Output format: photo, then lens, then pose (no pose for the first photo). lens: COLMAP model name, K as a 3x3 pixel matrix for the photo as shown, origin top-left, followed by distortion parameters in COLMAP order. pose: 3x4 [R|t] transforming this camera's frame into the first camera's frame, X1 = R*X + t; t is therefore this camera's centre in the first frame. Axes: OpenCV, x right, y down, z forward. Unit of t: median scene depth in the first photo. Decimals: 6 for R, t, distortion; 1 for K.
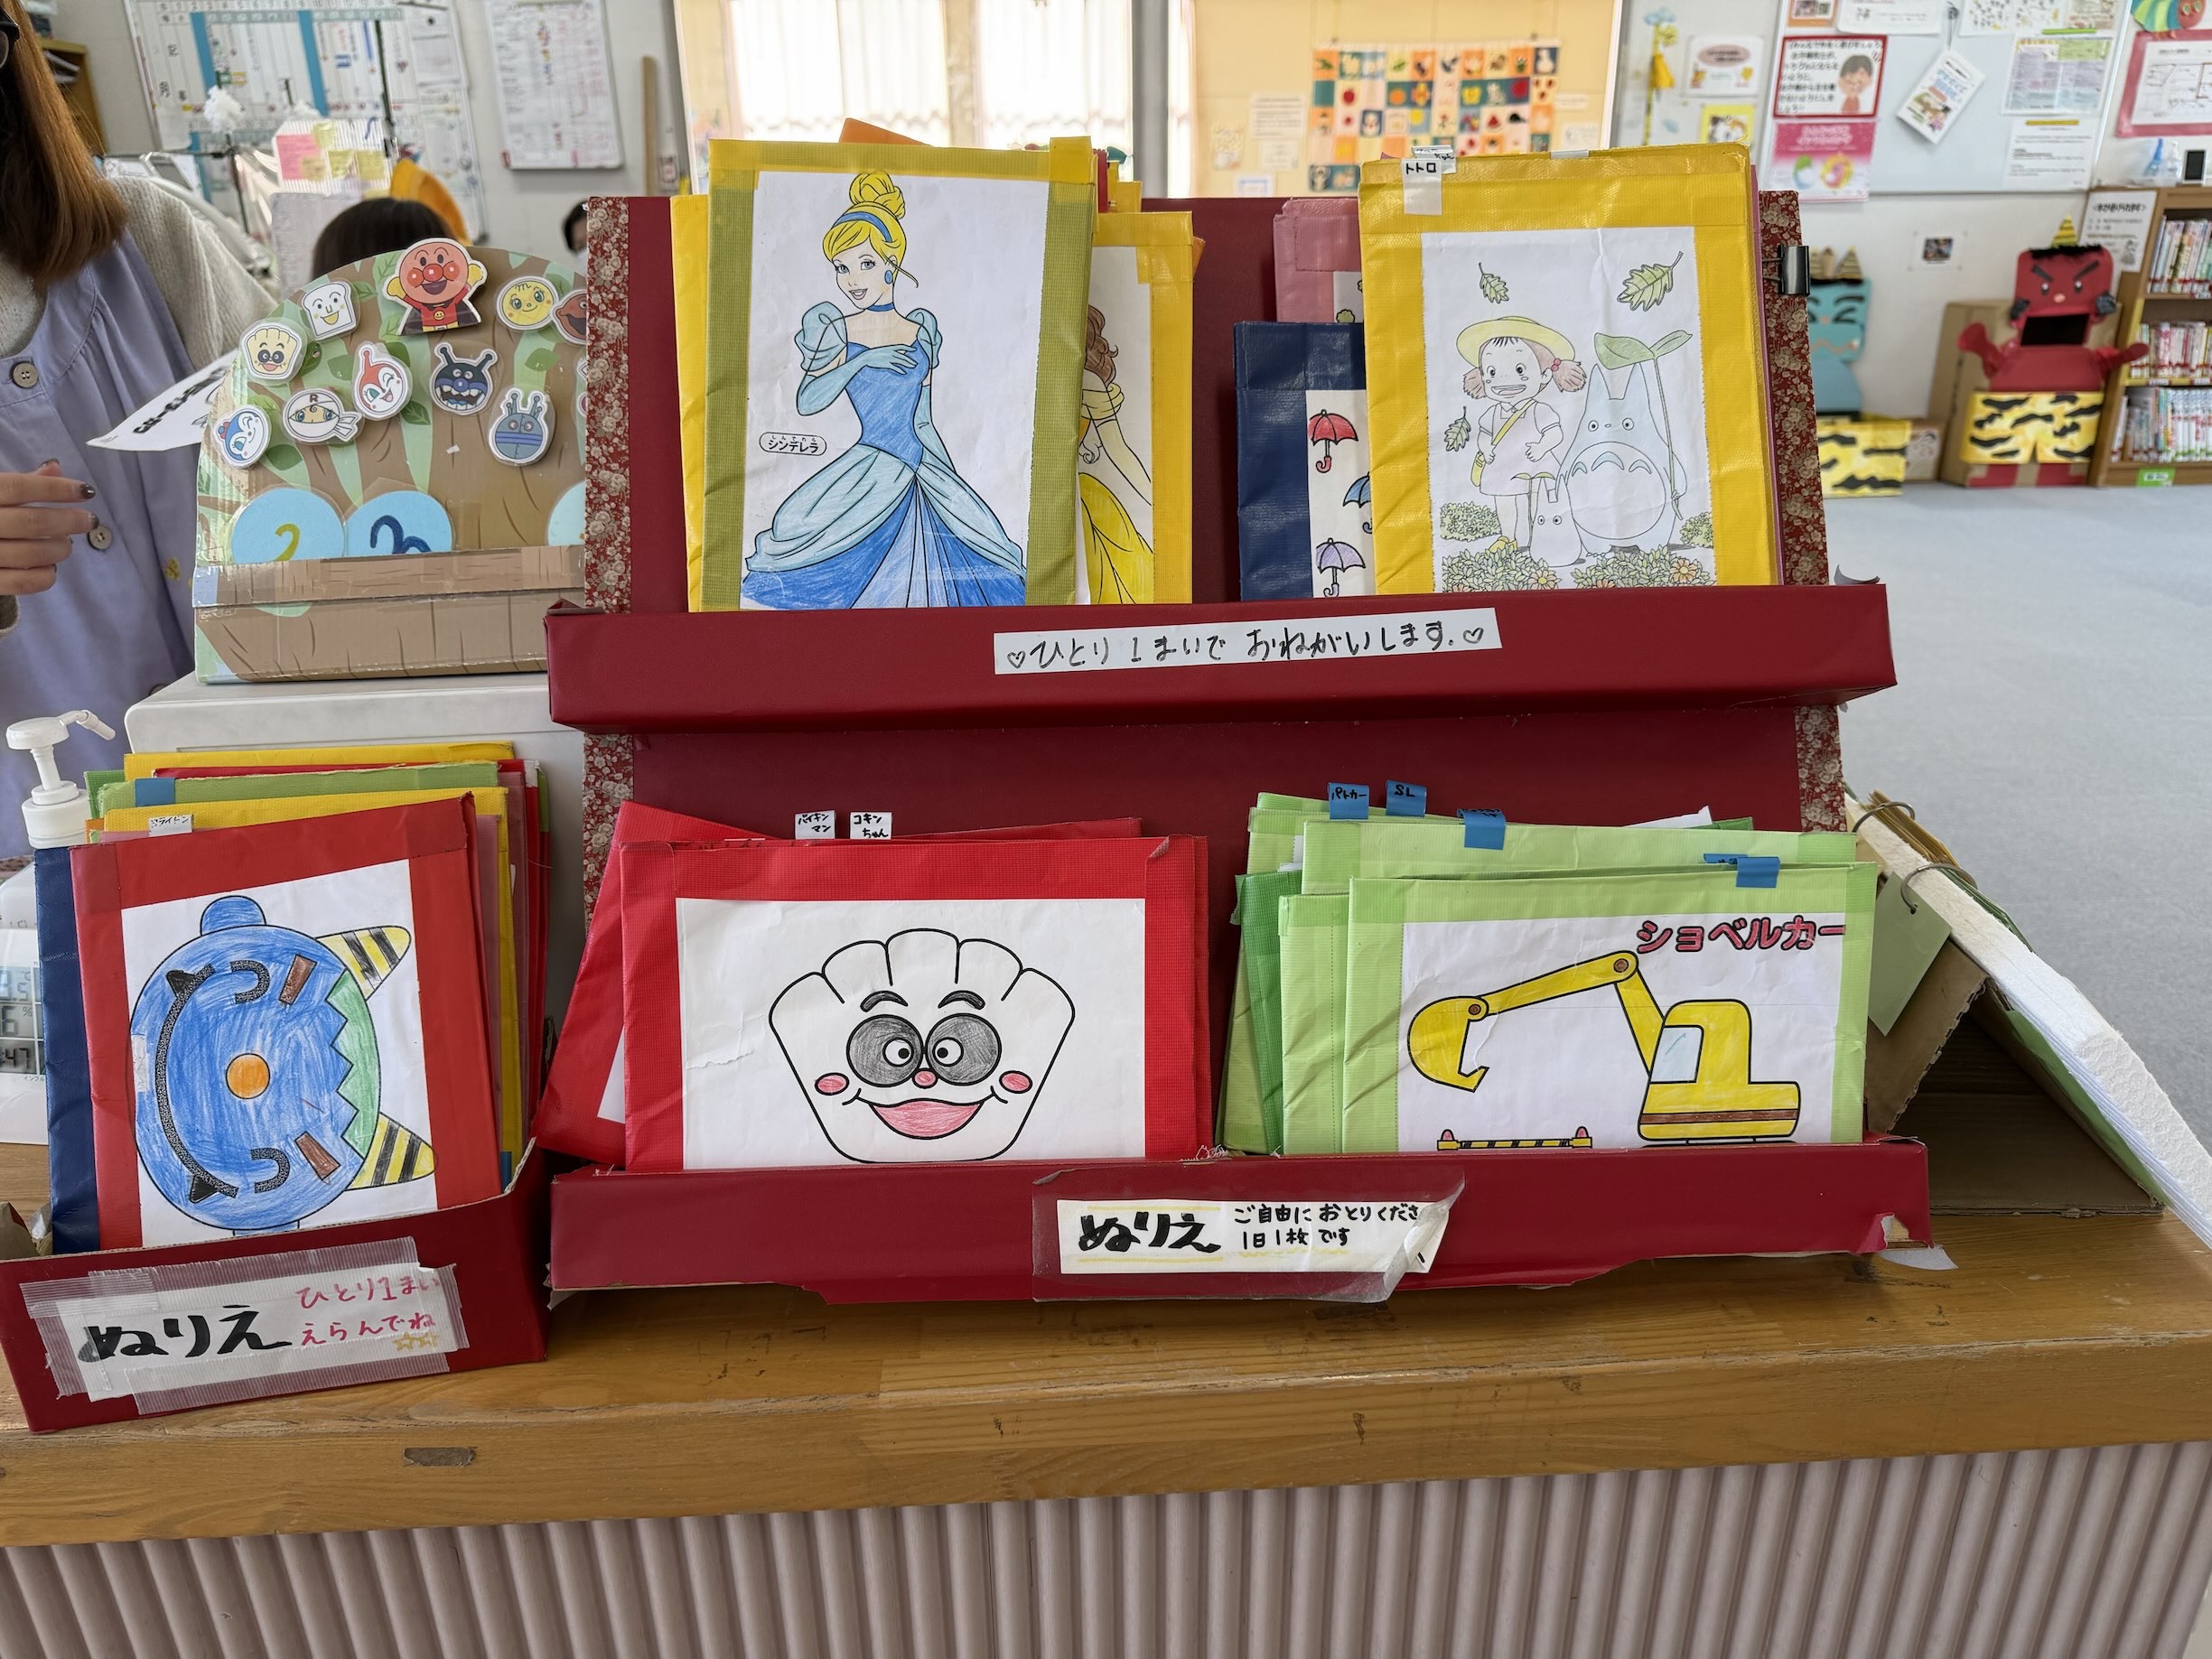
lens RADIAL K [[1575.8, 0, 1106.0], [0, 1575.8, 829.5], [0, 0, 1]] dist [-0.006234, -0.000603]
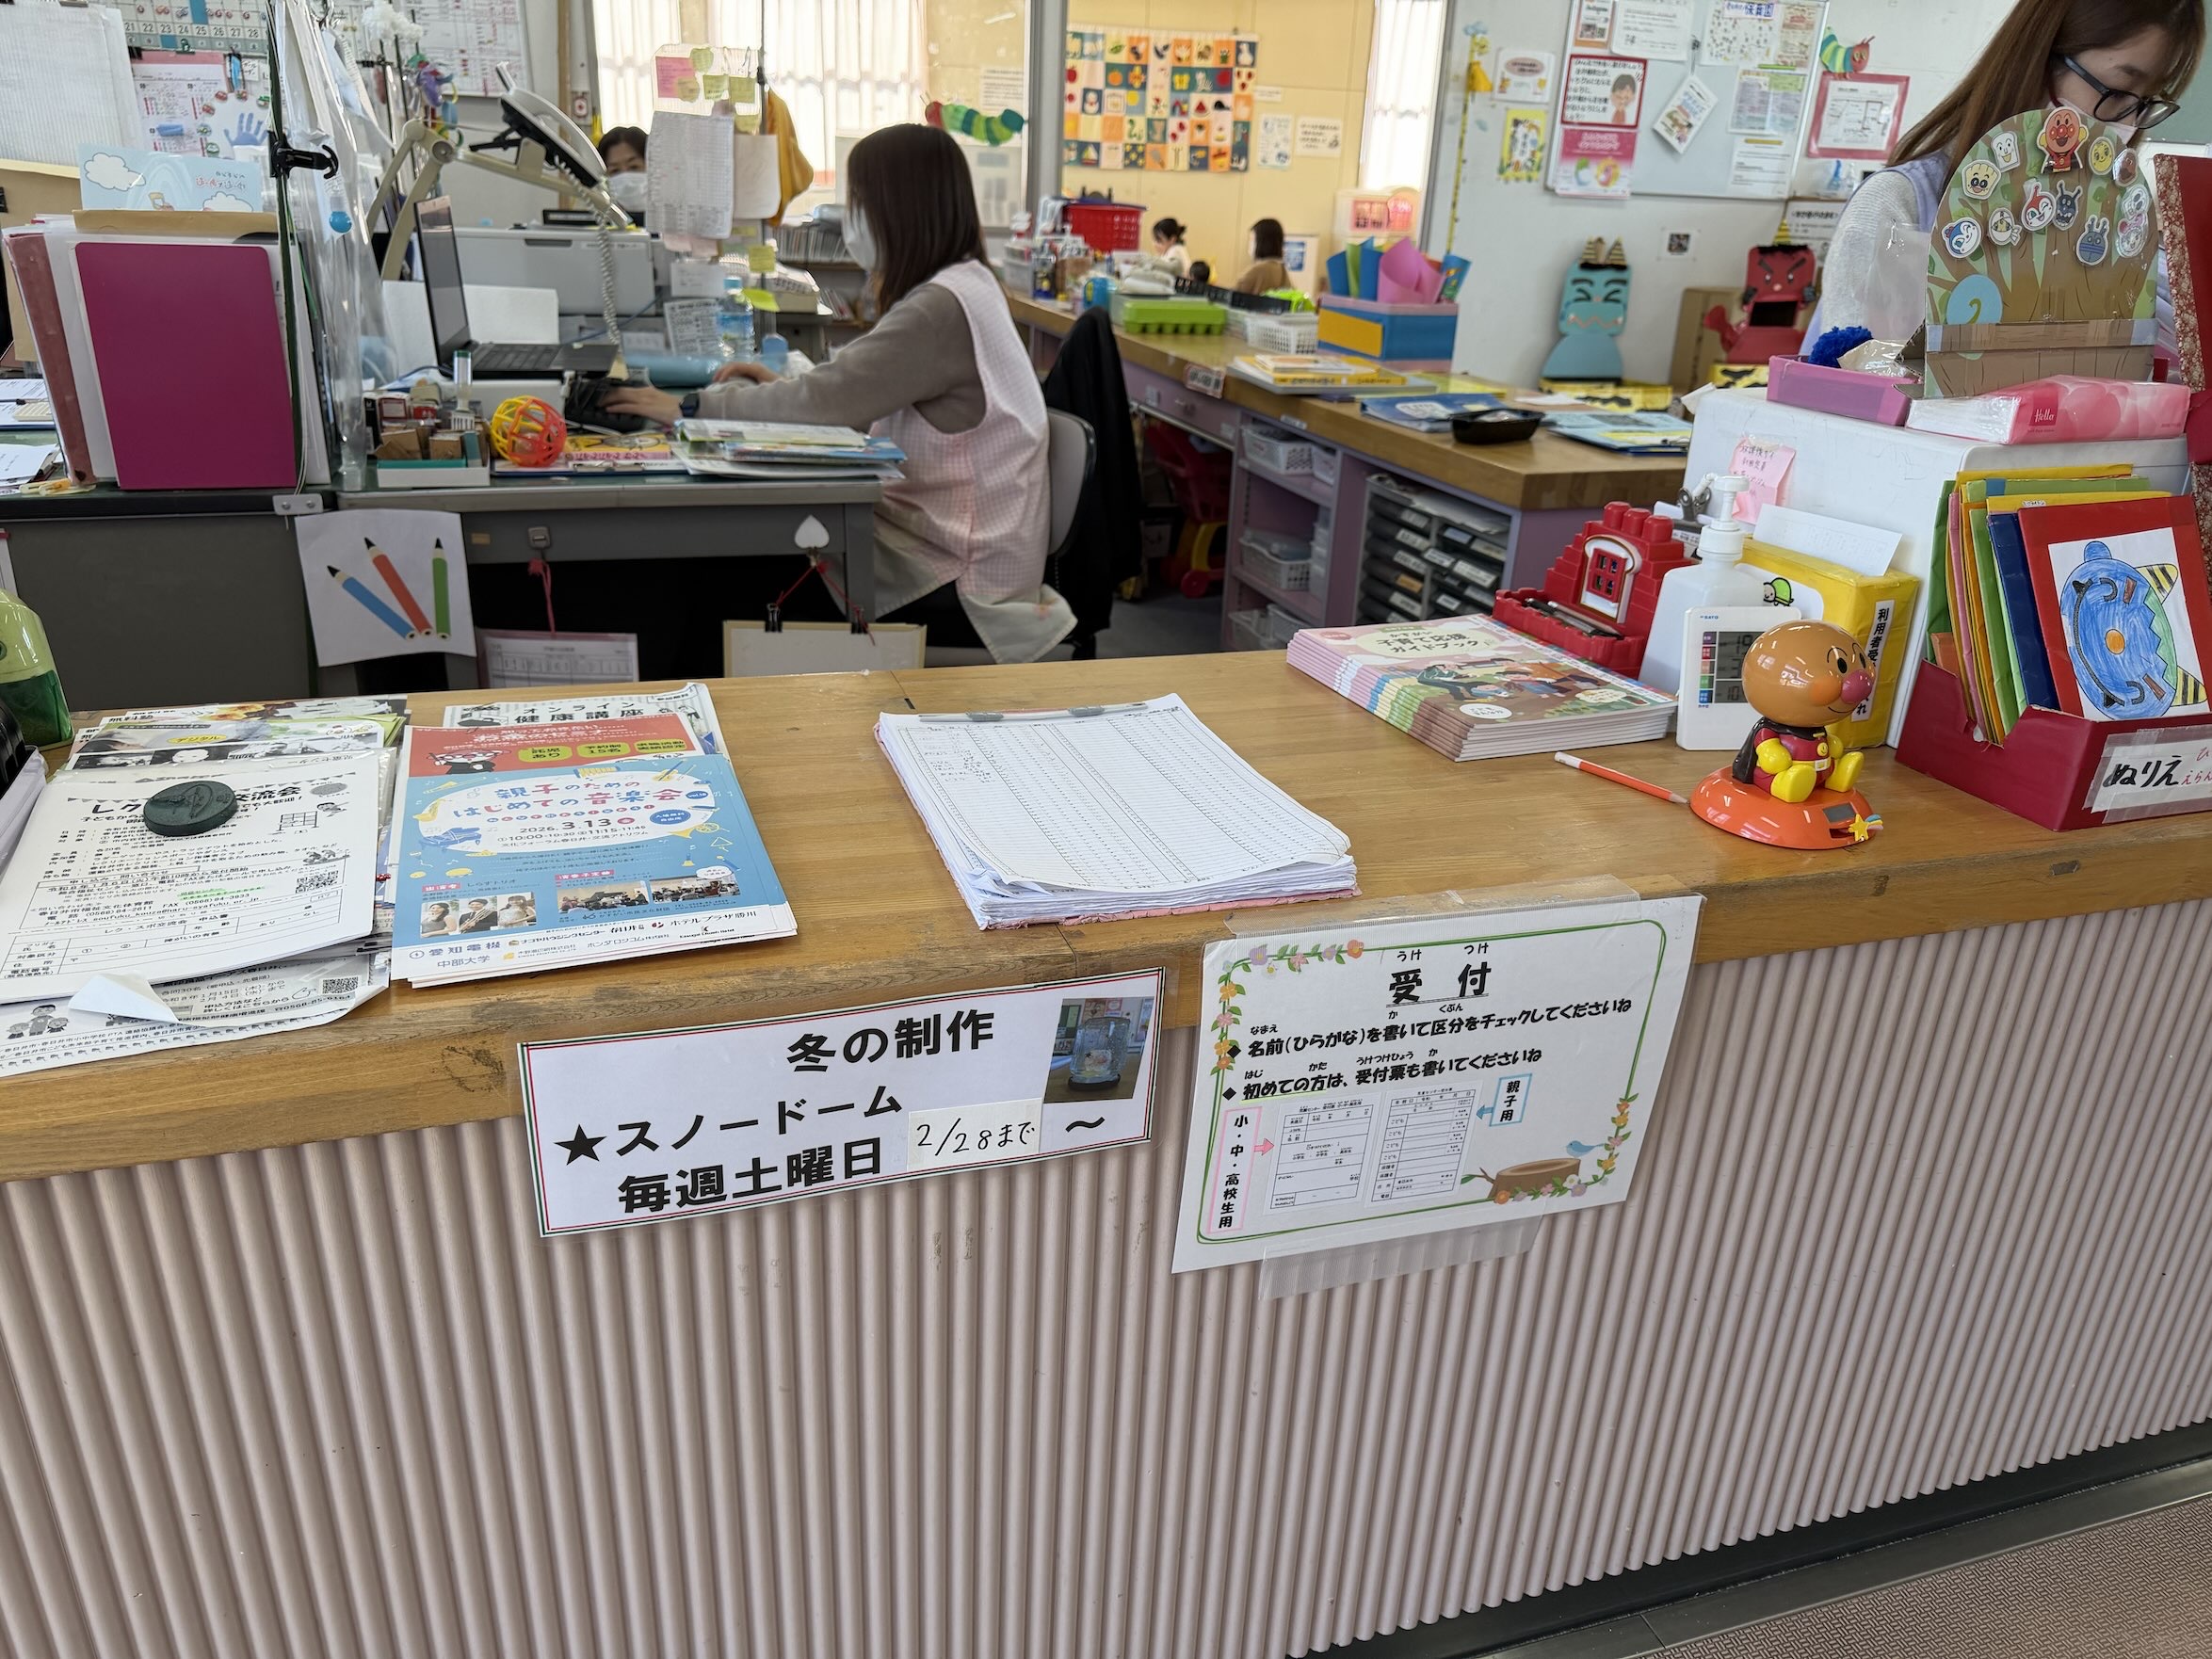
lens RADIAL K [[1575.8, 0, 1106.0], [0, 1575.8, 829.5], [0, 0, 1]] dist [-0.006234, -0.000603]
pose [[0.964179, -0.052192, 0.260066, -0.231254], [0.048288, 0.998605, 0.021382, 0.030150], [-0.260819, -0.008058, 0.965354, -0.045092]]
